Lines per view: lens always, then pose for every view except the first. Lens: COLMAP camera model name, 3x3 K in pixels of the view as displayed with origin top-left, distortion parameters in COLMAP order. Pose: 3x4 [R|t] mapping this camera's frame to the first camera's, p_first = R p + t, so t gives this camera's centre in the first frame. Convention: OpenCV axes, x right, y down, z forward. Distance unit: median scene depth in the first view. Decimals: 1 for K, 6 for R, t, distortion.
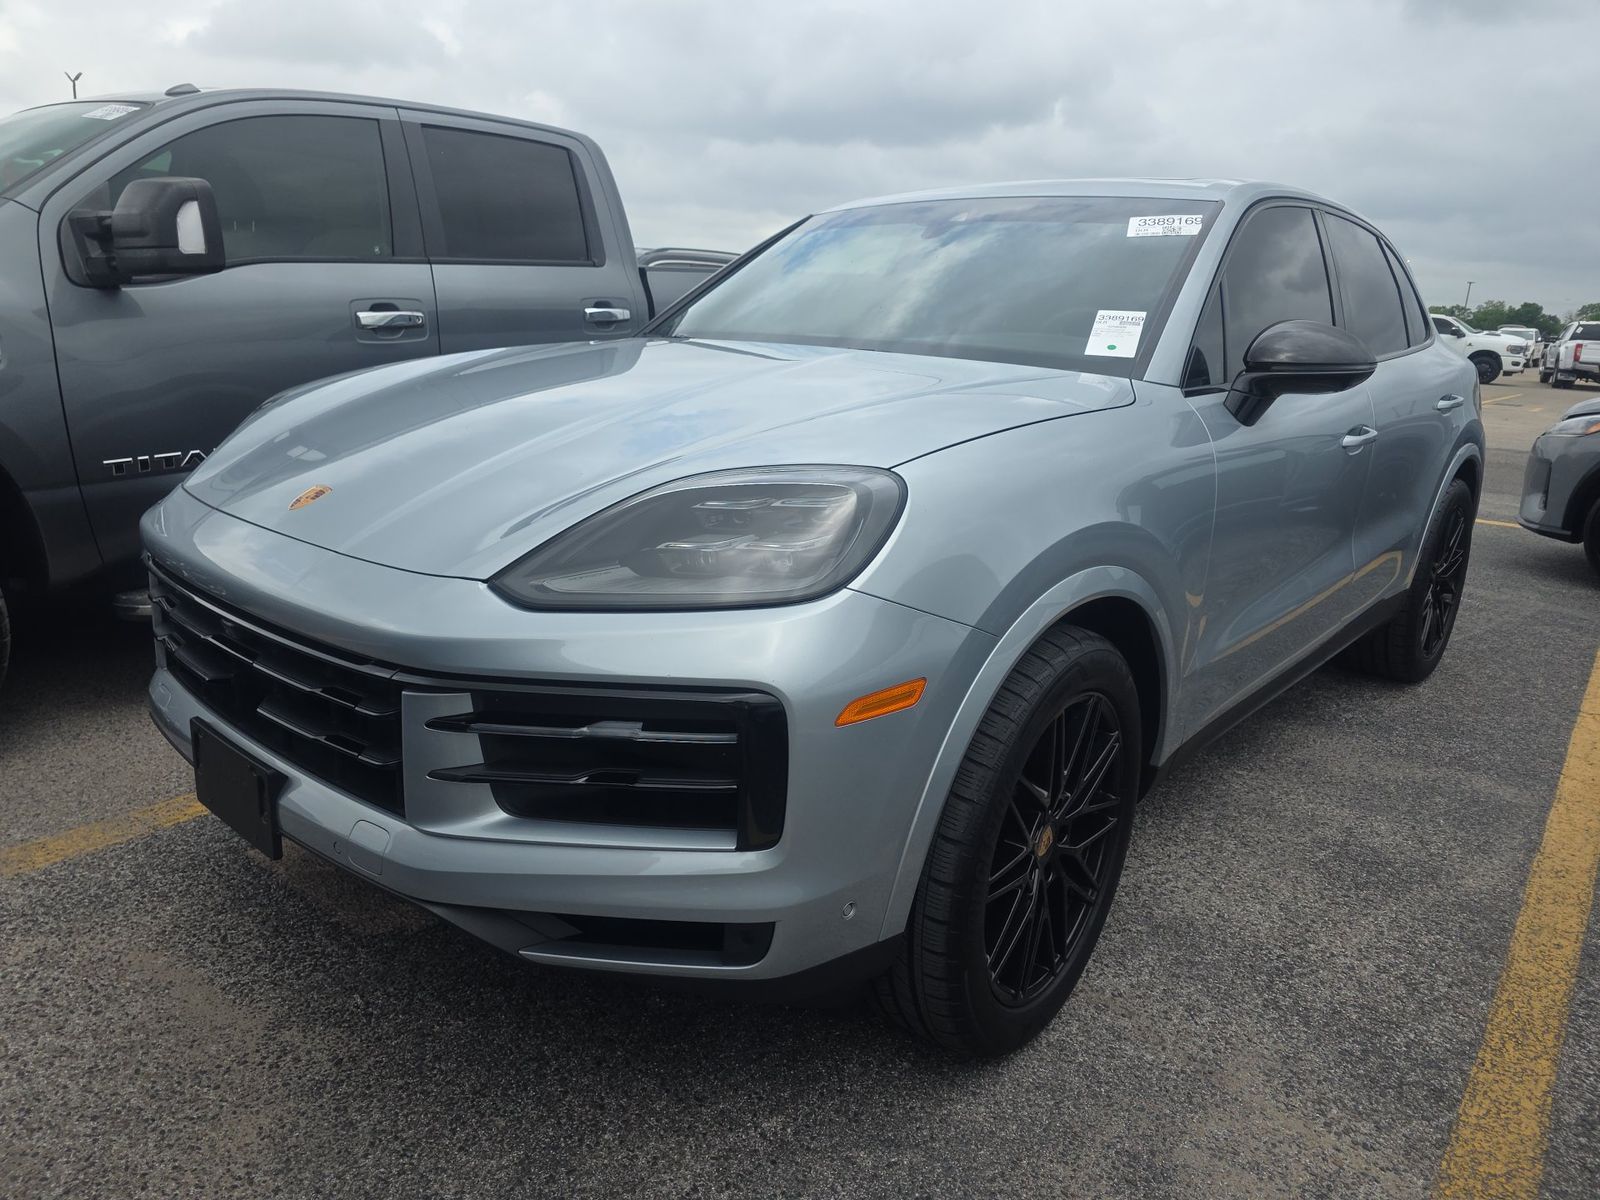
lens RADIAL K [[1072.9, 0, 793.3], [0, 1072.9, 574.0], [0, 0, 1]] dist [0.054305, -0.048175]
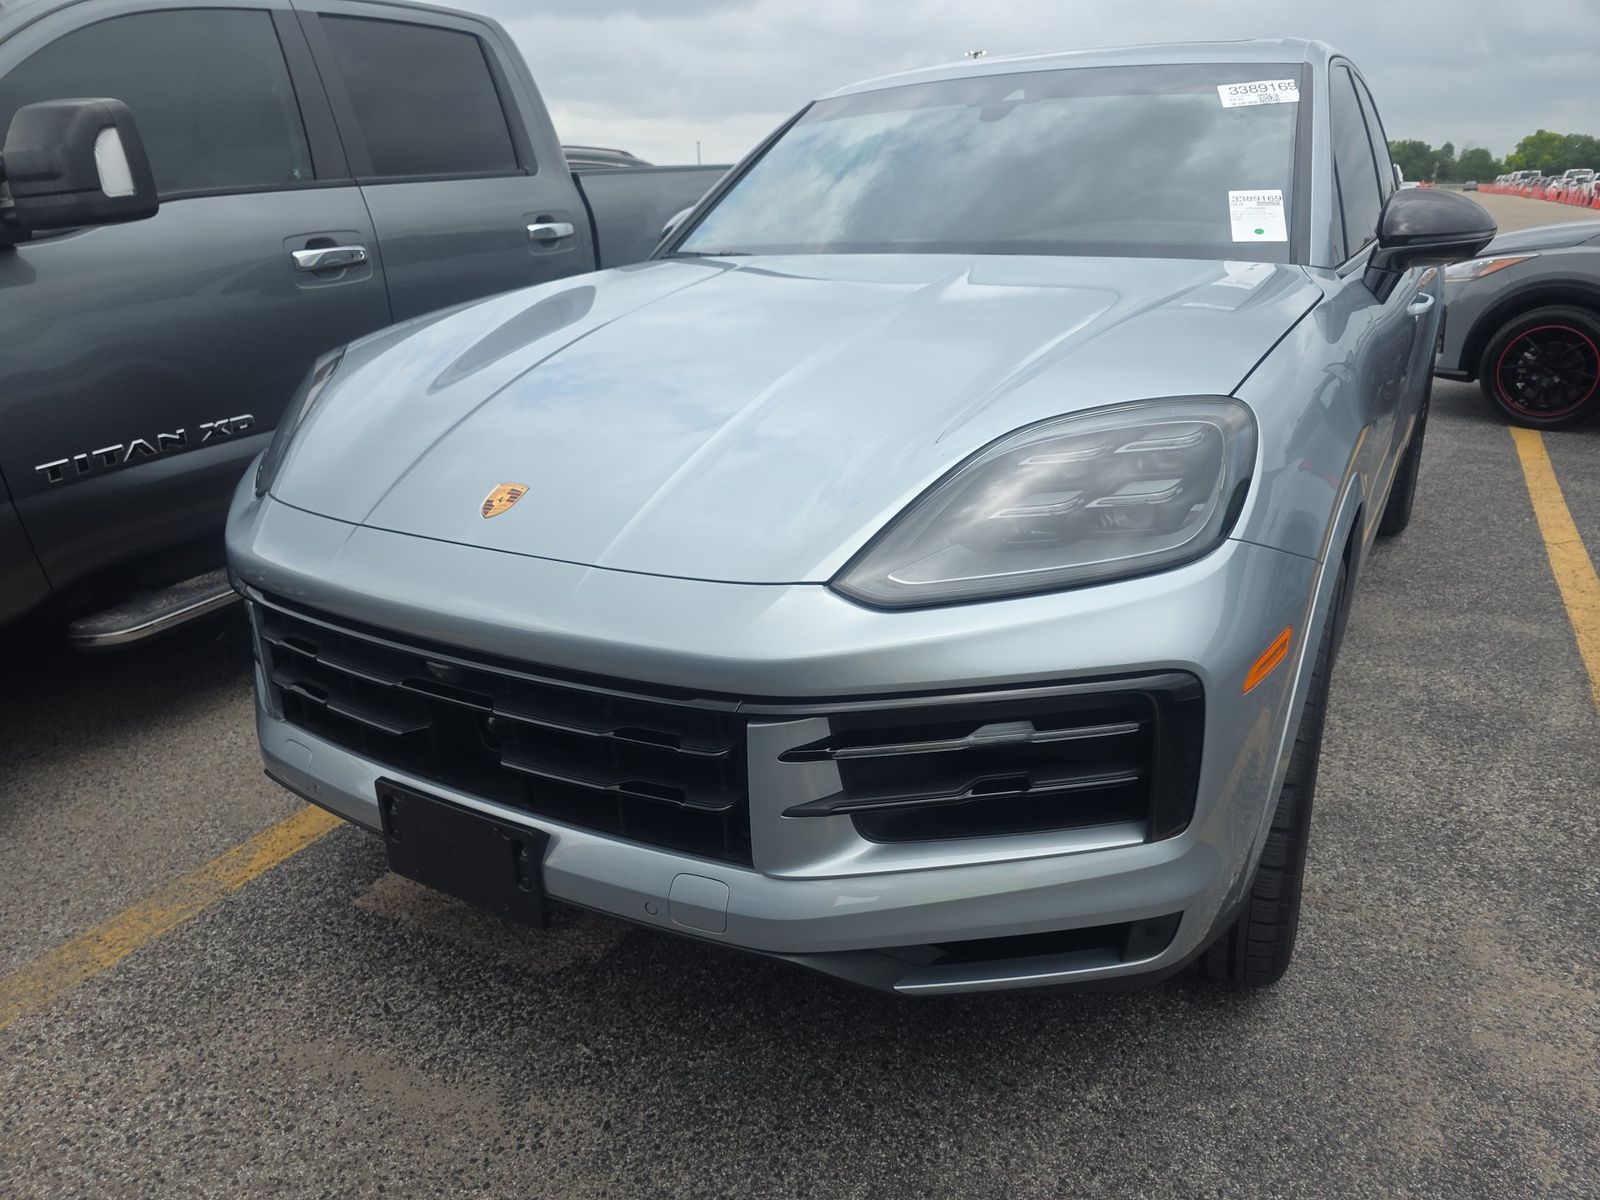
lens RADIAL K [[1075.8, 0, 828.6], [0, 1075.8, 596.7], [0, 0, 1]] dist [0.053677, -0.053774]
pose [[0.976636, -0.131879, 0.169677, -0.295700], [0.111999, 0.986208, 0.121864, -0.058574], [-0.183407, -0.100013, 0.977936, 0.123225]]
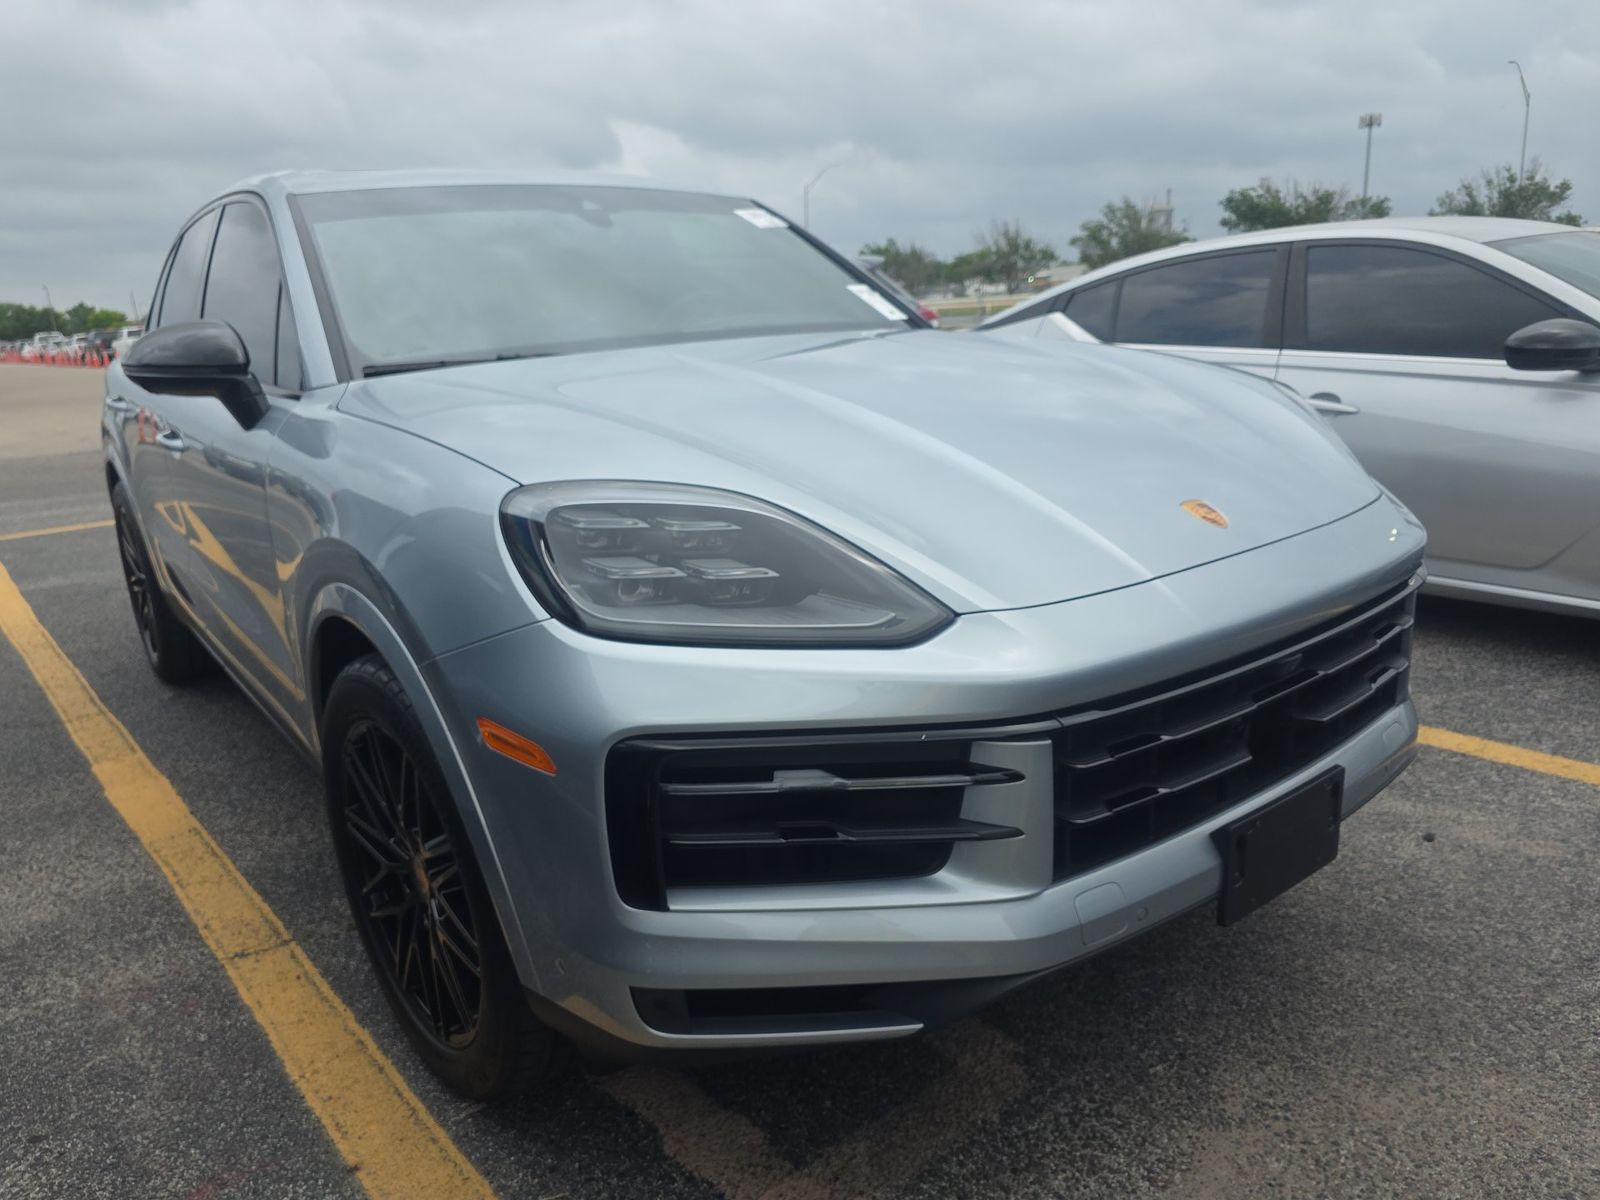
lens RADIAL K [[1072.9, 0, 793.3], [0, 1072.9, 574.0], [0, 0, 1]] dist [0.054305, -0.048175]
pose [[0.203635, -0.292641, 0.934288, -1.144887], [0.289047, 0.929716, 0.228209, -0.275450], [-0.935406, 0.223581, 0.273910, 0.909121]]
